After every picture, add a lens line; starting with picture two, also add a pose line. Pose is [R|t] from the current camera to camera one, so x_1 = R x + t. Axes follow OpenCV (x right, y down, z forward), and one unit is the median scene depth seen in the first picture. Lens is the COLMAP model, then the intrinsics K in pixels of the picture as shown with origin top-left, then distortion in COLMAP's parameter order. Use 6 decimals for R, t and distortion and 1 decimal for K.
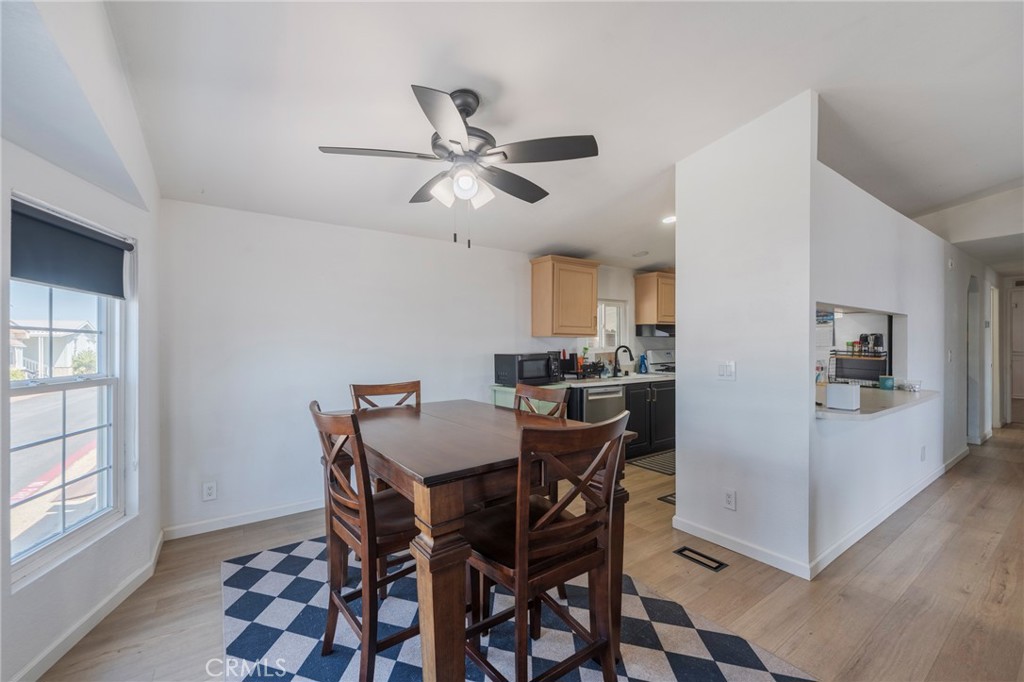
lens RADIAL K [[417.6, 0, 509.9], [0, 417.6, 341.4], [0, 0, 1]] dist [0.003126, -0.000677]
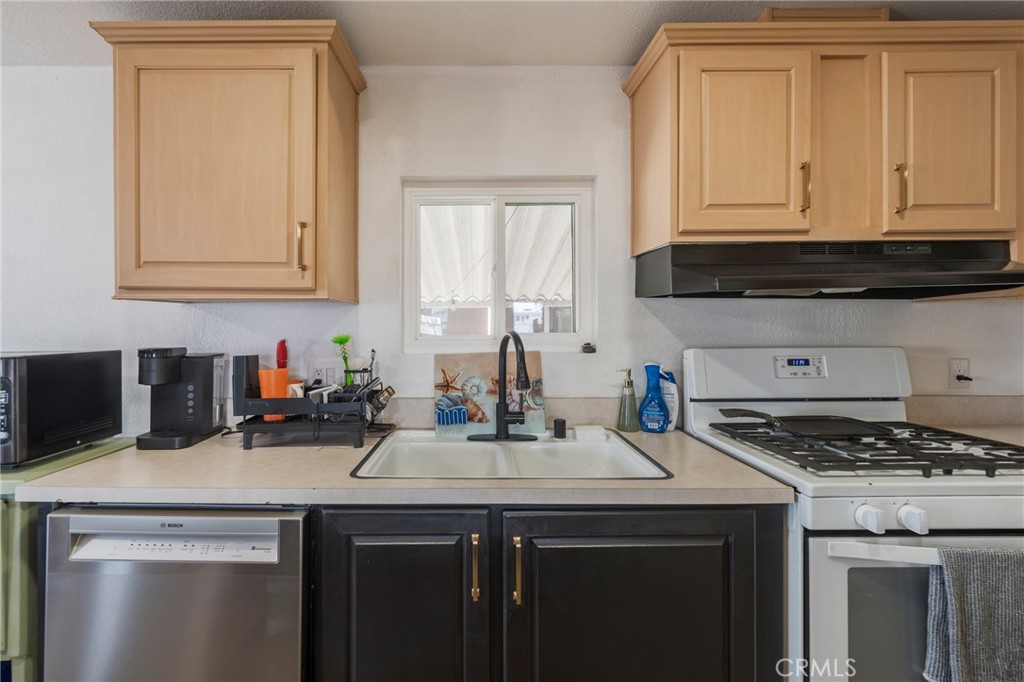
lens RADIAL K [[417.6, 0, 533.3], [0, 417.6, 321.9], [0, 0, 1]] dist [0.003126, -0.000677]
pose [[0.815572, -0.000472, -0.578656, 0.405132], [0.000225, 1.000000, -0.000498, 0.004624], [0.578656, 0.000276, 0.815572, 0.723487]]
